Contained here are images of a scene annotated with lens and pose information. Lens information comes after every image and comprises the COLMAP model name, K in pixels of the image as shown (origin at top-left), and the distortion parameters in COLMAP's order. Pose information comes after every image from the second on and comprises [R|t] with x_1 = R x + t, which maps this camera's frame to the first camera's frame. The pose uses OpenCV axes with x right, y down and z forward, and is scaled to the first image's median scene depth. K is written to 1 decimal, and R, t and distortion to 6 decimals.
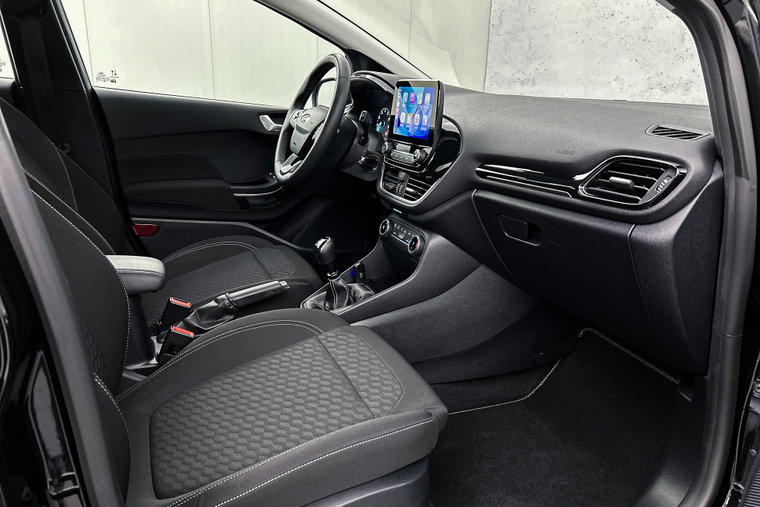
lens RADIAL K [[571.9, 0, 380.6], [0, 571.9, 250.7], [0, 0, 1]] dist [0.055560, -0.064067]
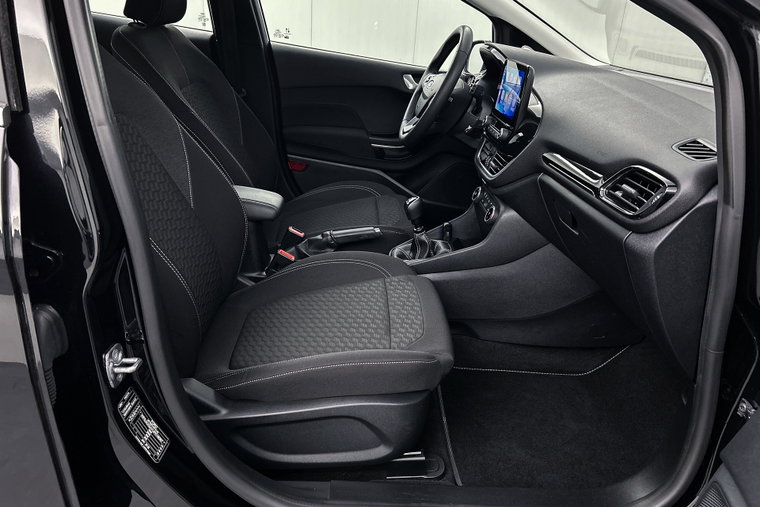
lens RADIAL K [[571.9, 0, 380.4], [0, 571.9, 253.8], [0, 0, 1]] dist [0.055560, -0.064067]
pose [[0.933471, 0.175934, -0.312535, 0.216279], [-0.141656, 0.981425, 0.129376, -0.048606], [0.329492, -0.076496, 0.941054, -0.108510]]
